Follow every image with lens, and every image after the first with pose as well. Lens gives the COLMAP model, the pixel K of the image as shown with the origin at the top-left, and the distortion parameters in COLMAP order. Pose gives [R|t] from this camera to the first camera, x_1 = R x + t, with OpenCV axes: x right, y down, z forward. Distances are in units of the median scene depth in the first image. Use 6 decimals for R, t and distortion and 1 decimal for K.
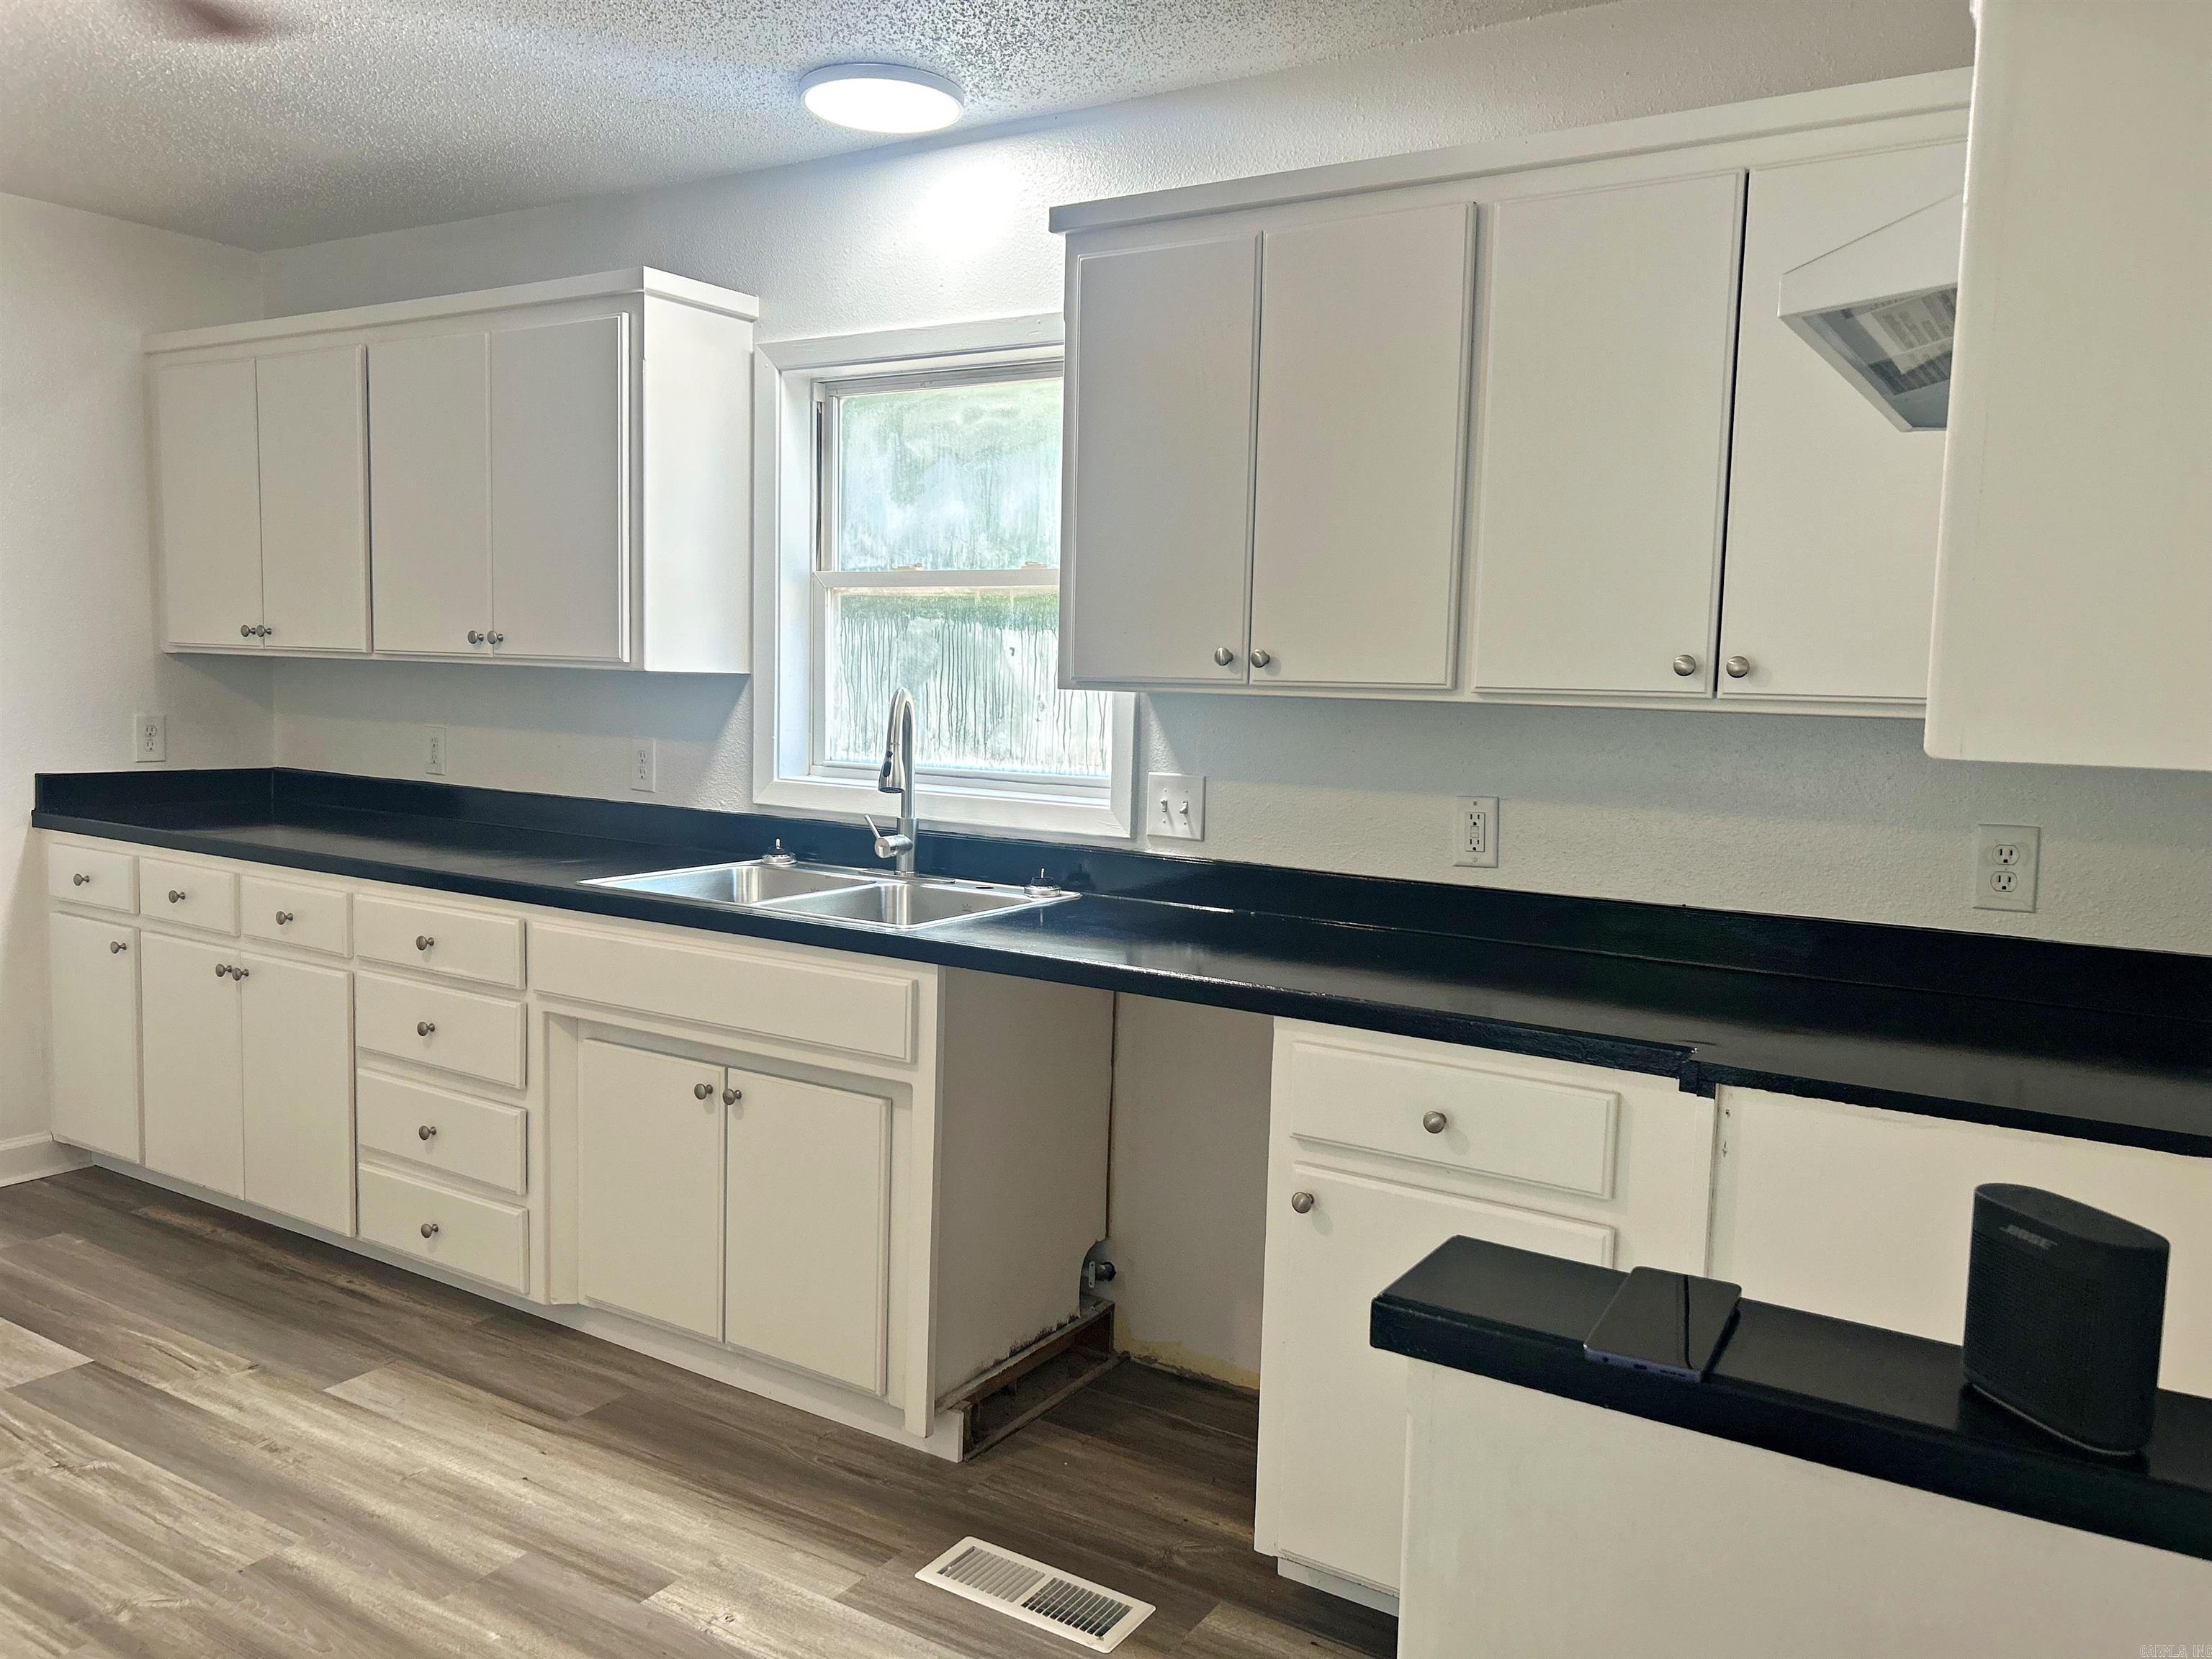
lens RADIAL K [[1662.2, 0, 1106.0], [0, 1662.2, 829.5], [0, 0, 1]] dist [0.057203, -0.056631]
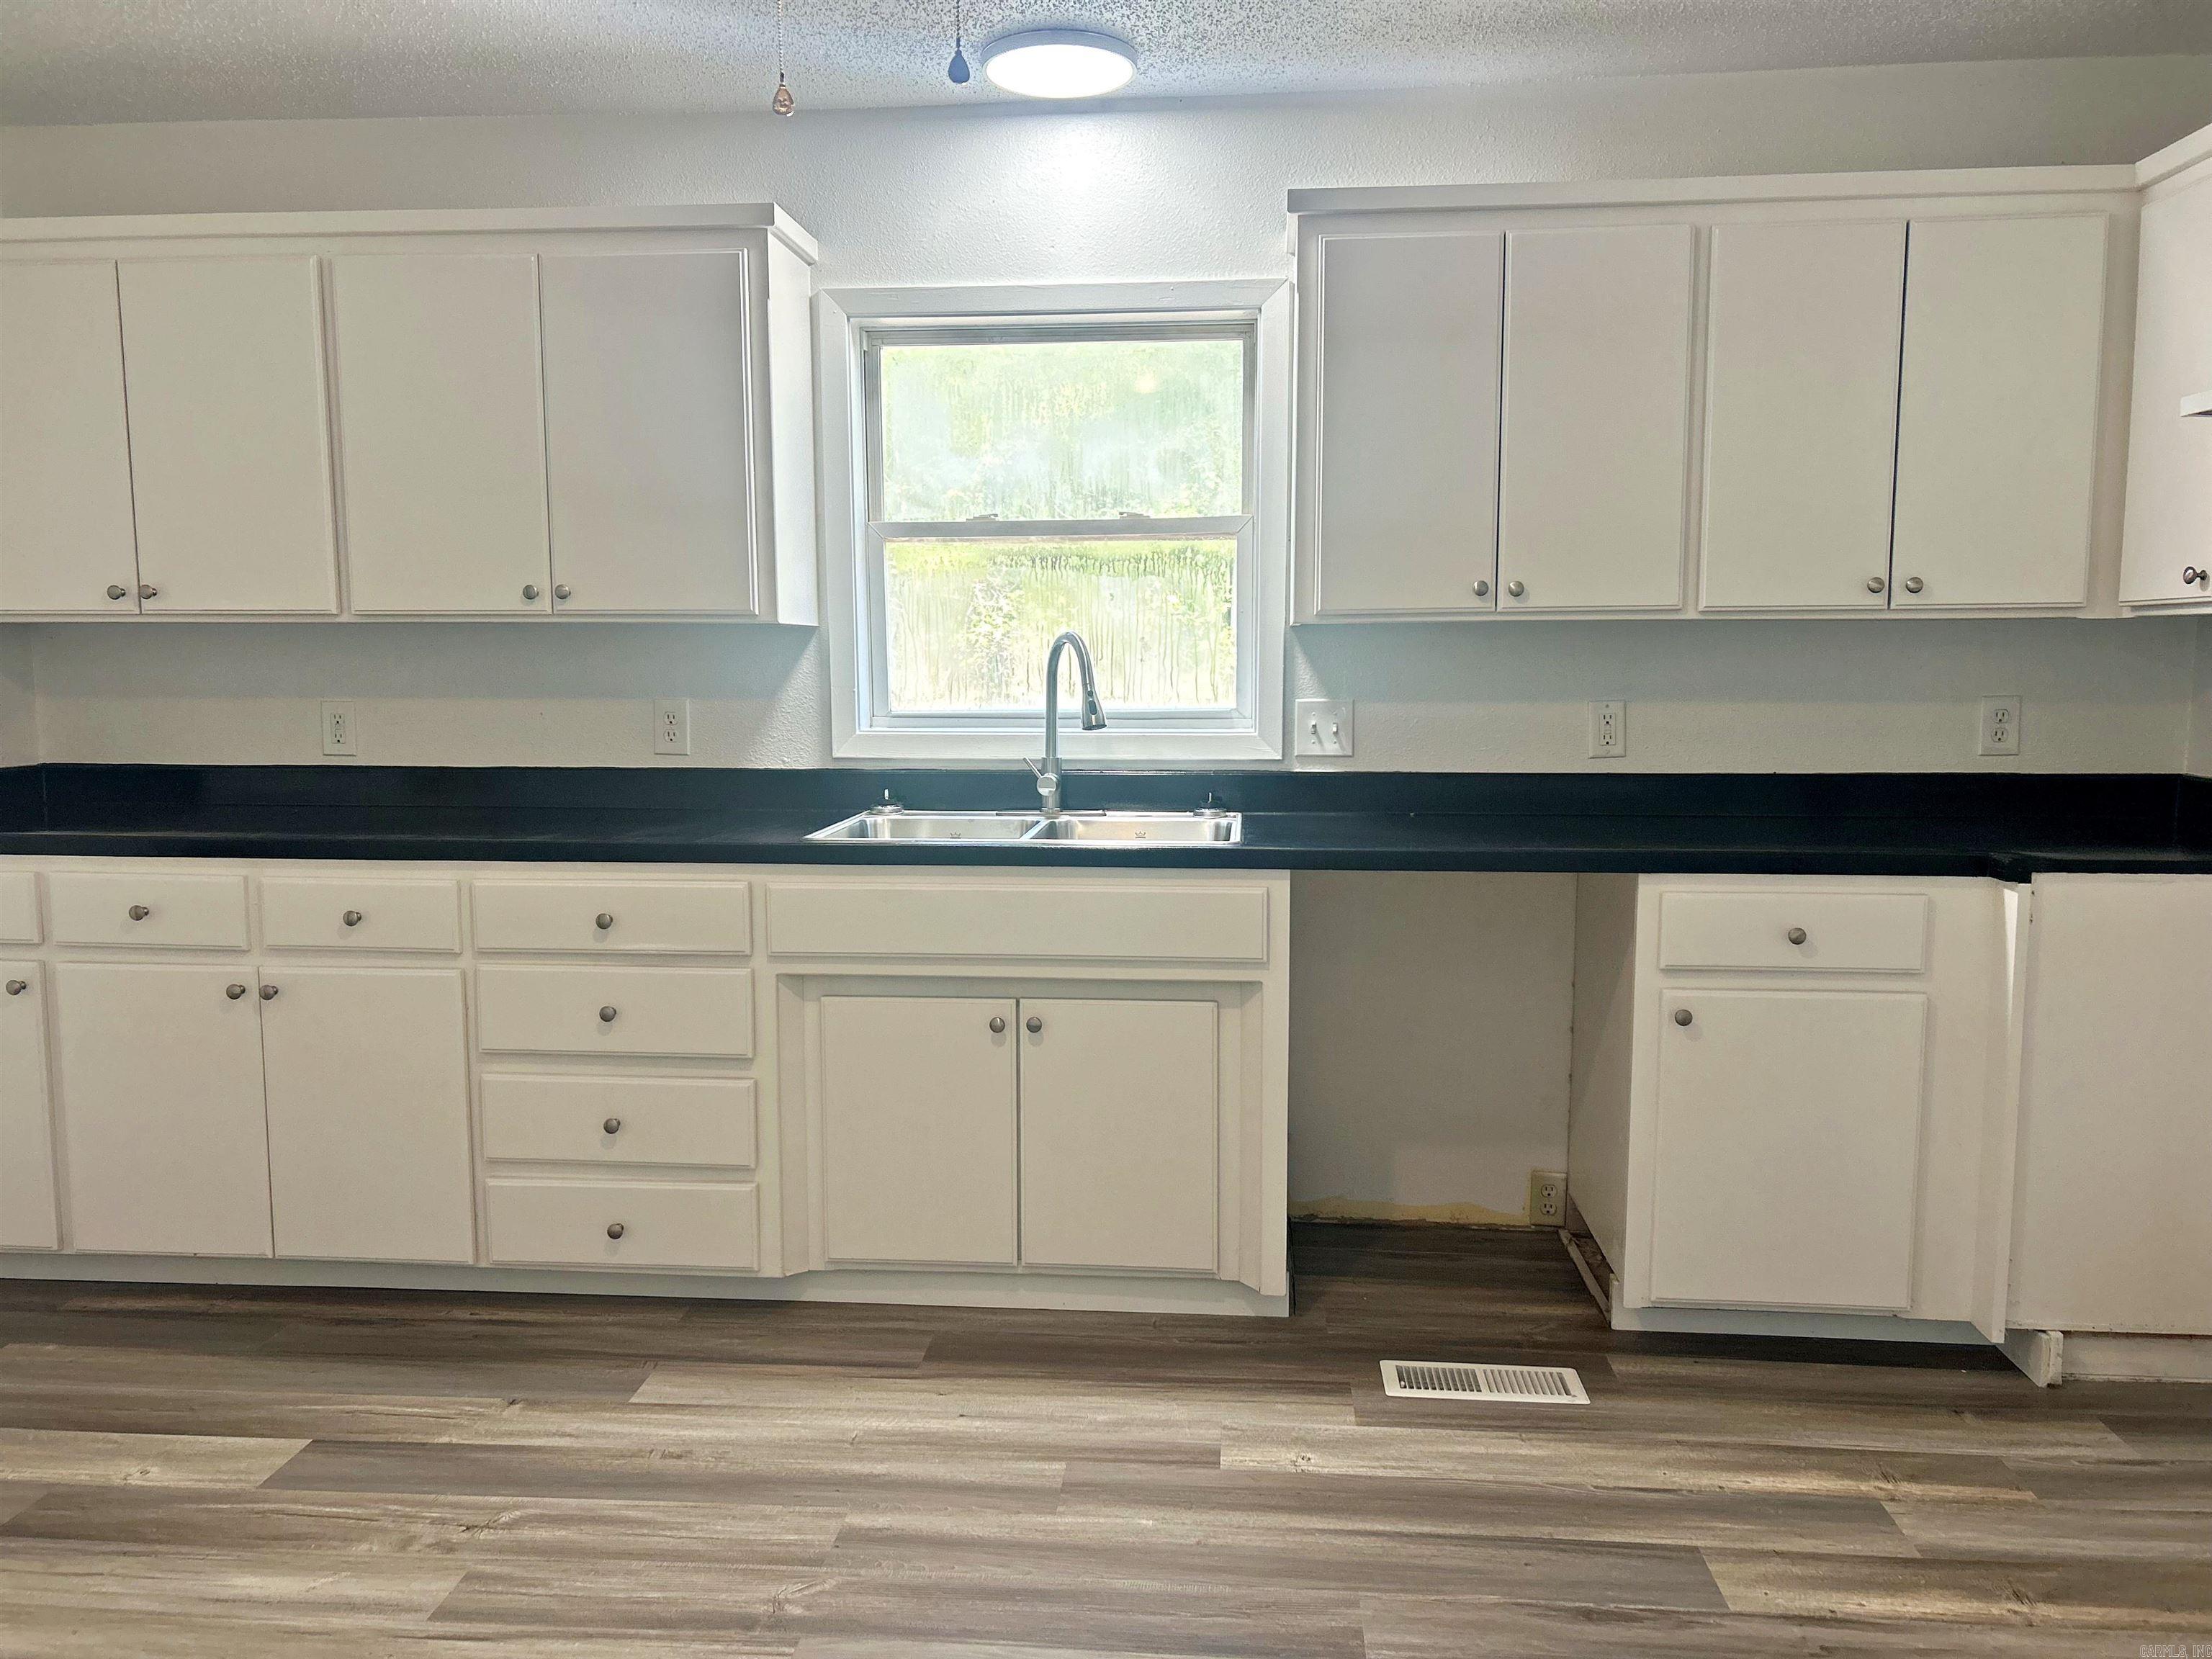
lens RADIAL K [[1662.2, 0, 1106.0], [0, 1662.2, 829.5], [0, 0, 1]] dist [0.057203, -0.056631]
pose [[0.887143, -0.078579, 0.454755, -0.611157], [0.071326, 0.996903, 0.033116, 0.007040], [-0.455949, 0.003057, 0.890000, 0.056223]]
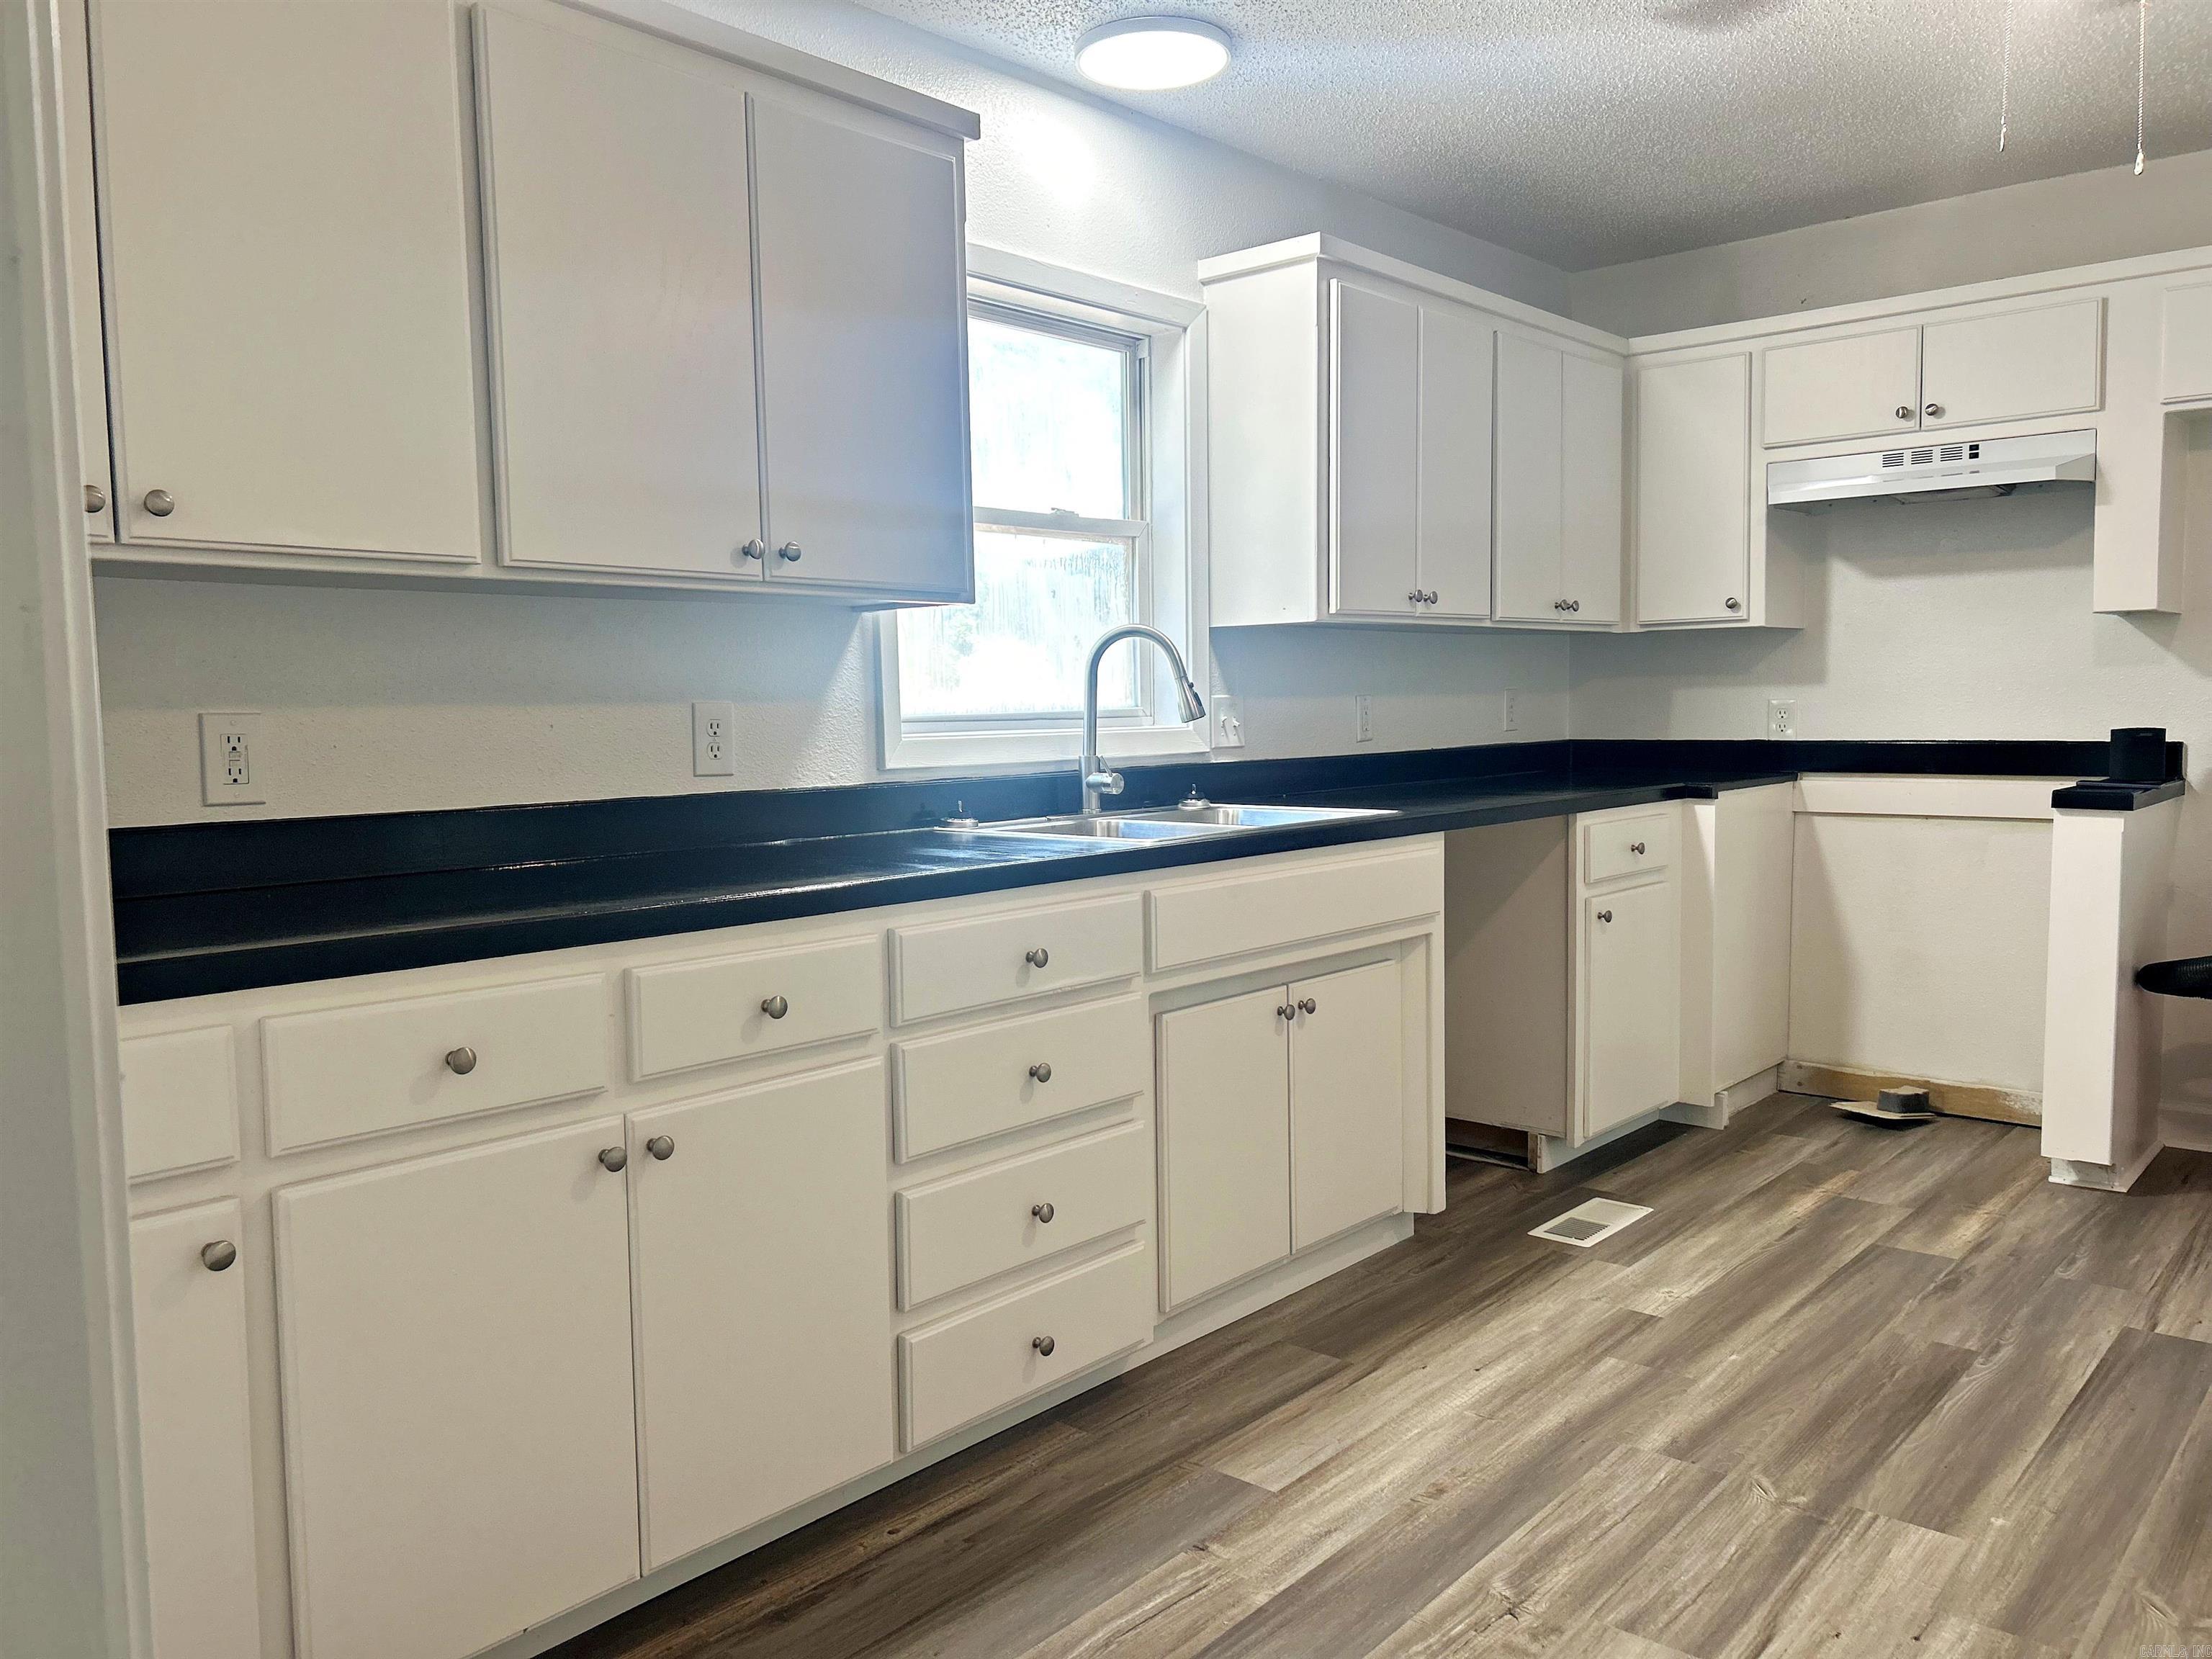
lens RADIAL K [[1662.2, 0, 1106.0], [0, 1662.2, 829.5], [0, 0, 1]] dist [0.057203, -0.056631]
pose [[0.152687, -0.104391, 0.982746, -1.189784], [0.118983, 0.989114, 0.086581, -0.052225], [-0.981086, 0.103710, 0.163446, 0.893100]]
